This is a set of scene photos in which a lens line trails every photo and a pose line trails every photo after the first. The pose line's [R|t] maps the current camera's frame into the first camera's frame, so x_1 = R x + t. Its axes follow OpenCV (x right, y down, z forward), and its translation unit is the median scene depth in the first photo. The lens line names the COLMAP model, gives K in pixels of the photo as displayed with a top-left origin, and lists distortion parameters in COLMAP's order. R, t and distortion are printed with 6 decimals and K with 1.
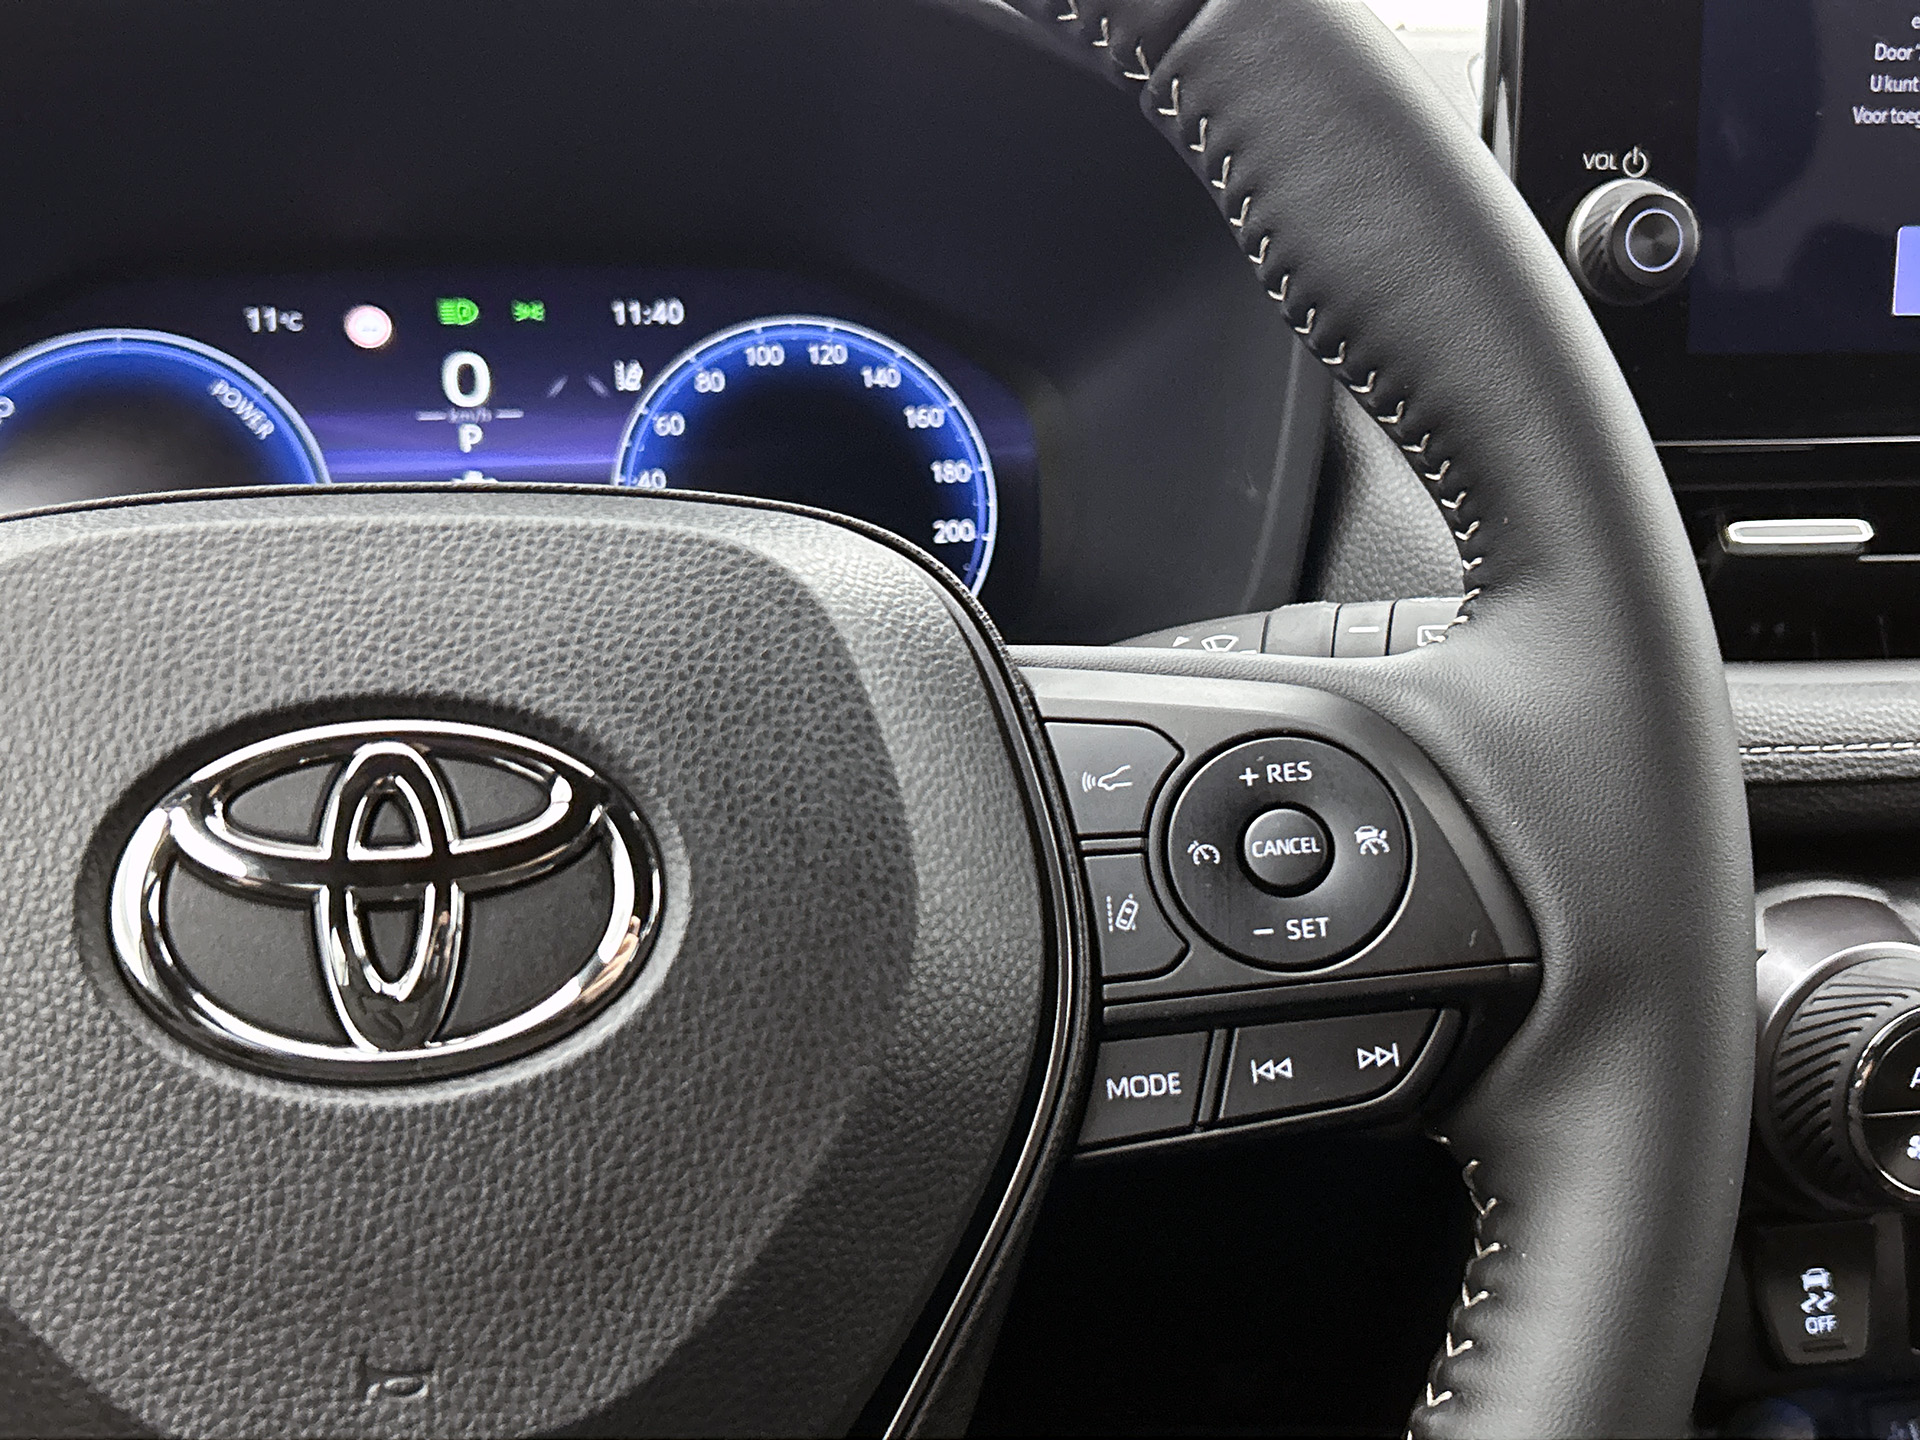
lens RADIAL K [[2211.1, 0, 965.9], [0, 2211.1, 723.4], [0, 0, 1]] dist [0.212593, -0.677502]
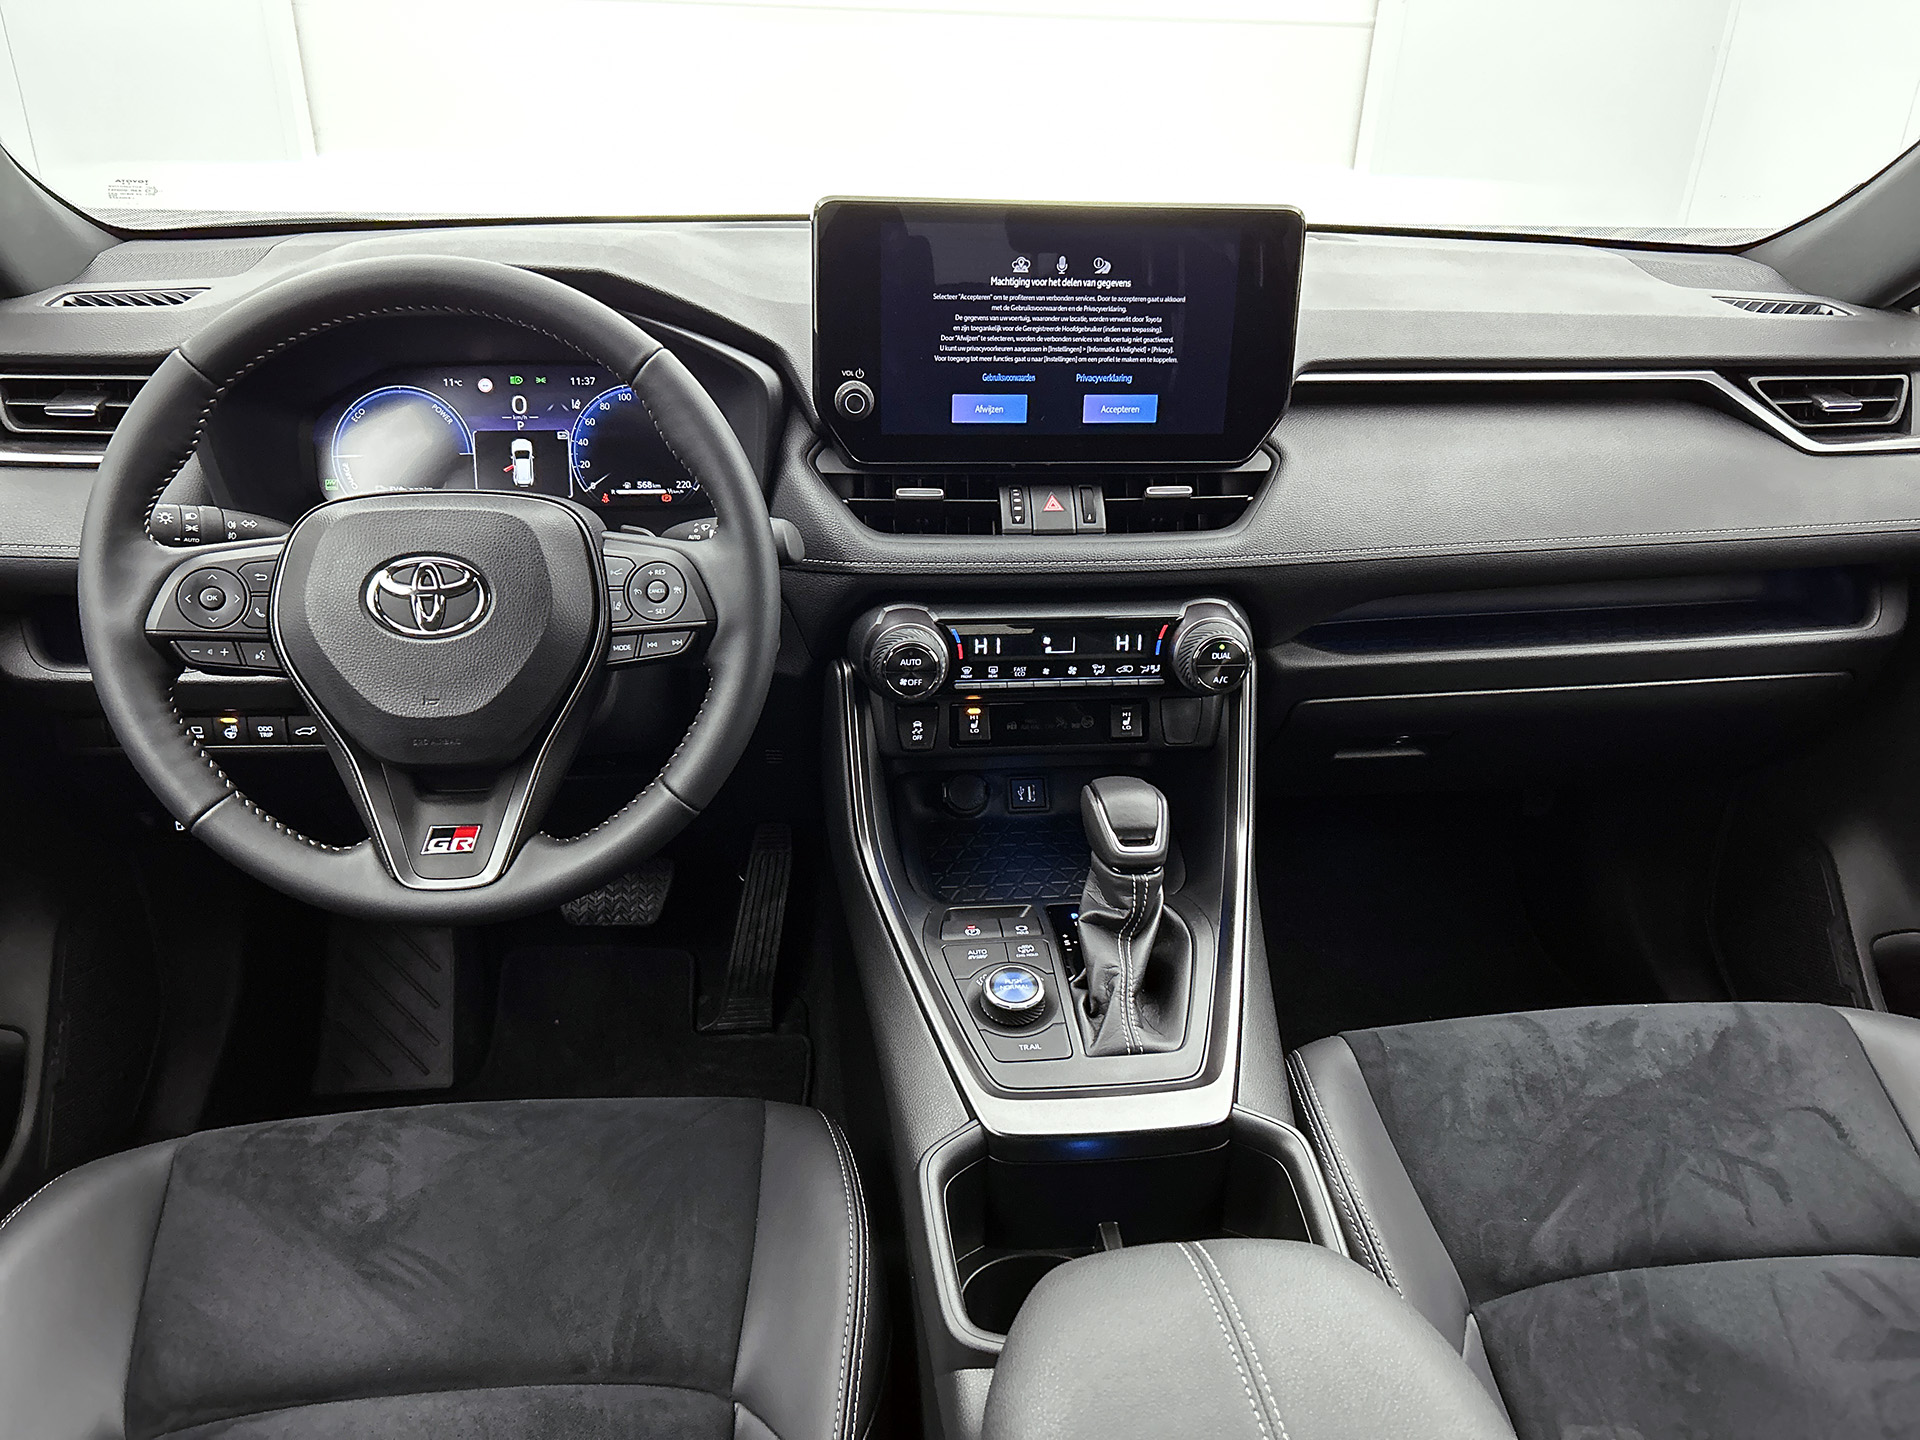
lens RADIAL K [[1454.4, 0, 969.1], [0, 1454.4, 745.3], [0, 0, 1]] dist [0.065713, -0.100452]
pose [[0.997631, 0.045130, -0.051911, 0.905474], [-0.033638, 0.978370, 0.204109, -0.246803], [0.059999, -0.201880, 0.977571, -1.723809]]
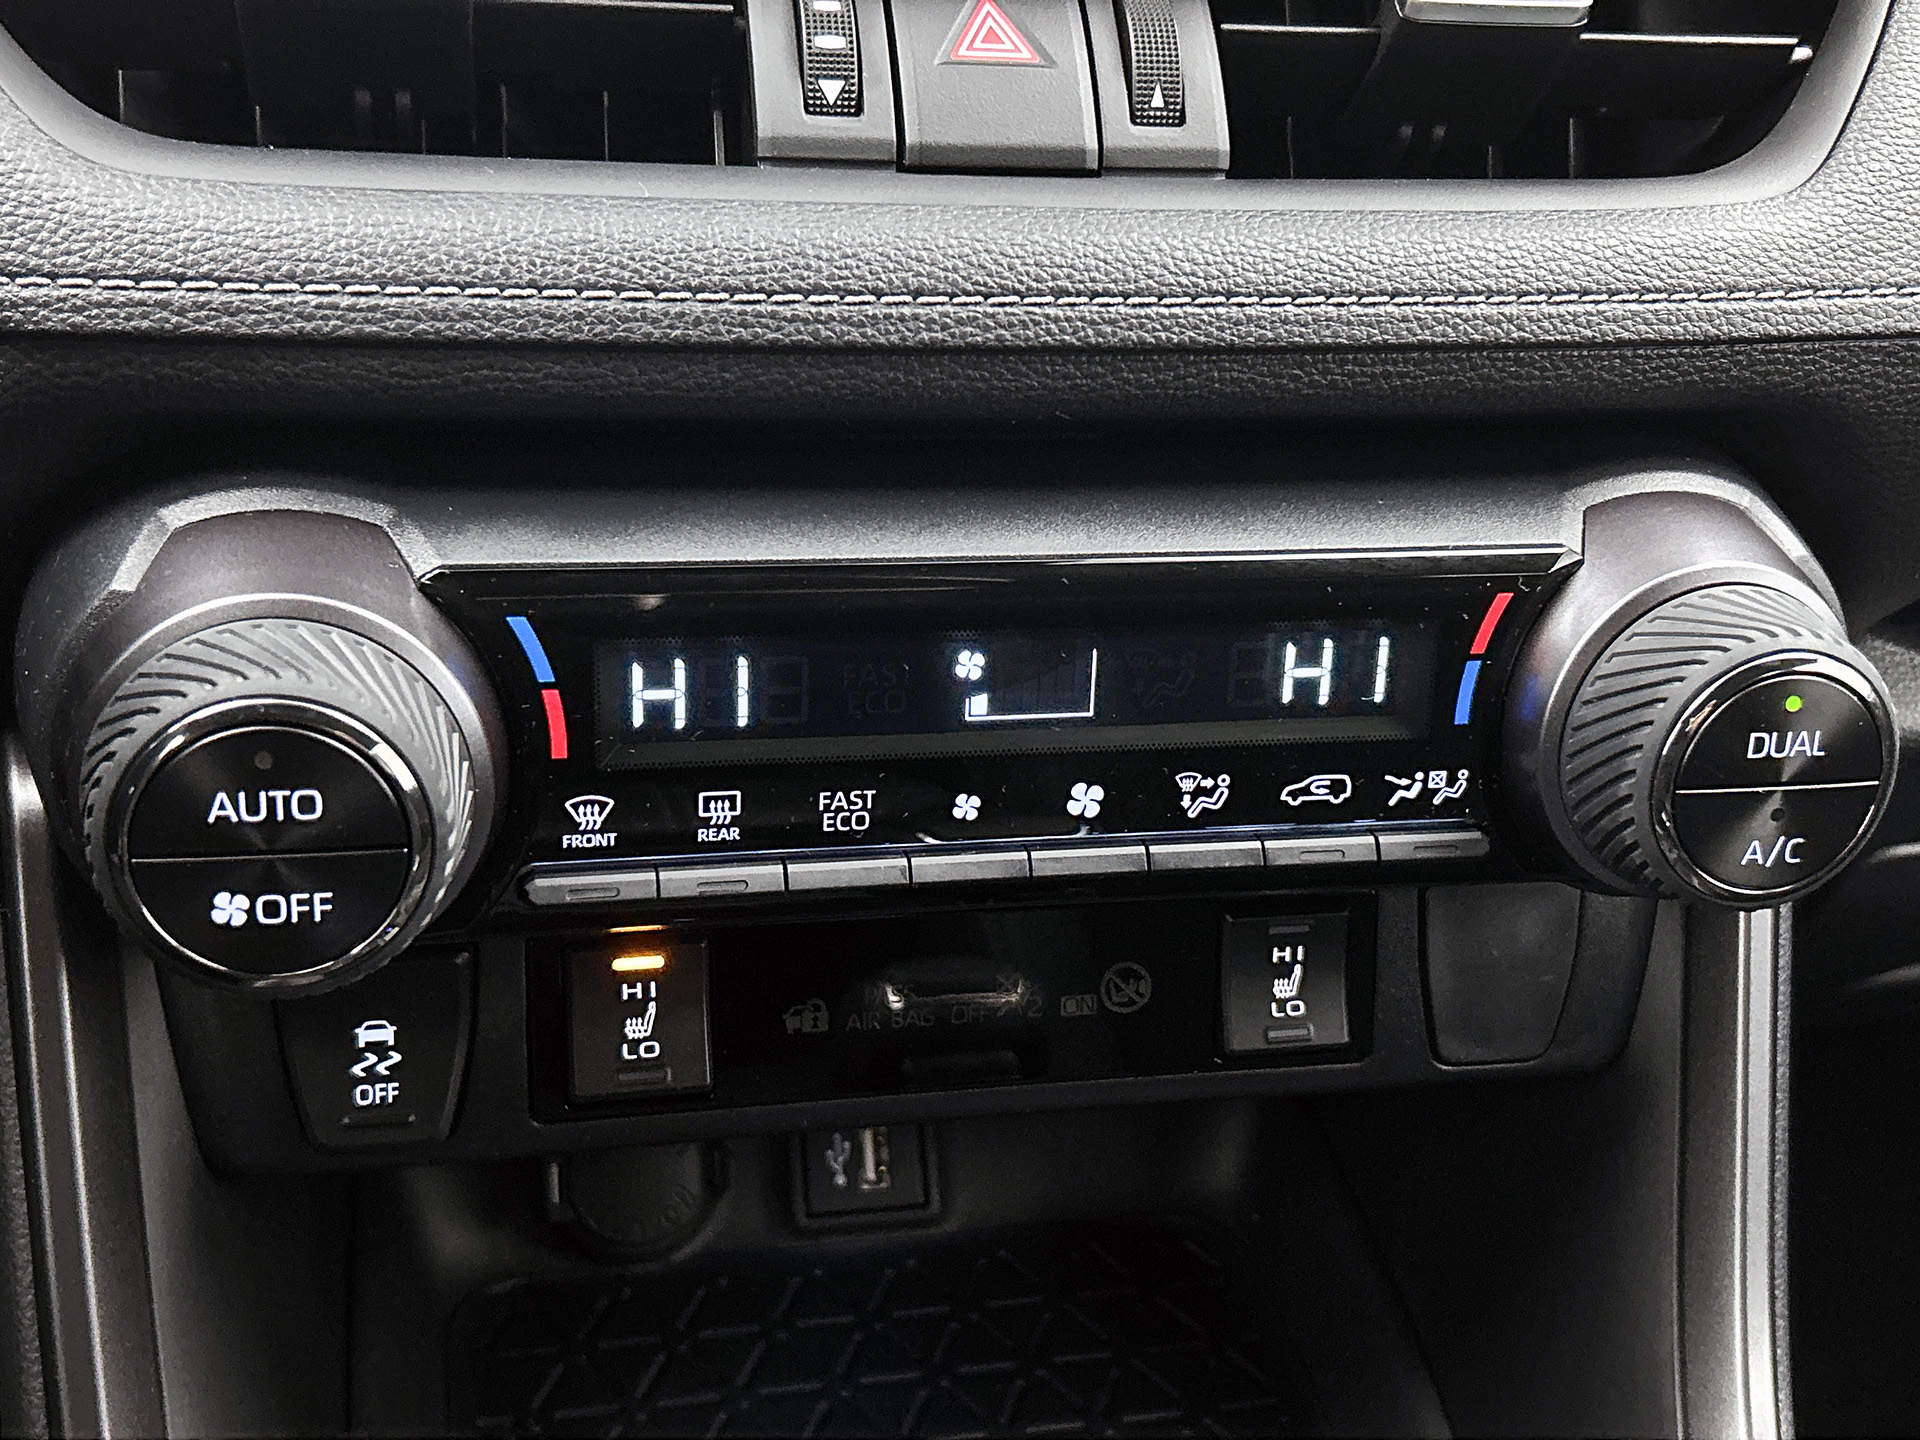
lens RADIAL K [[2211.1, 0, 965.9], [0, 2211.1, 723.4], [0, 0, 1]] dist [0.212593, -0.677502]
pose [[0.997547, 0.040331, 0.057218, 0.836425], [-0.051866, 0.974754, 0.217175, -0.018166], [-0.047014, -0.219609, 0.974454, 0.506761]]
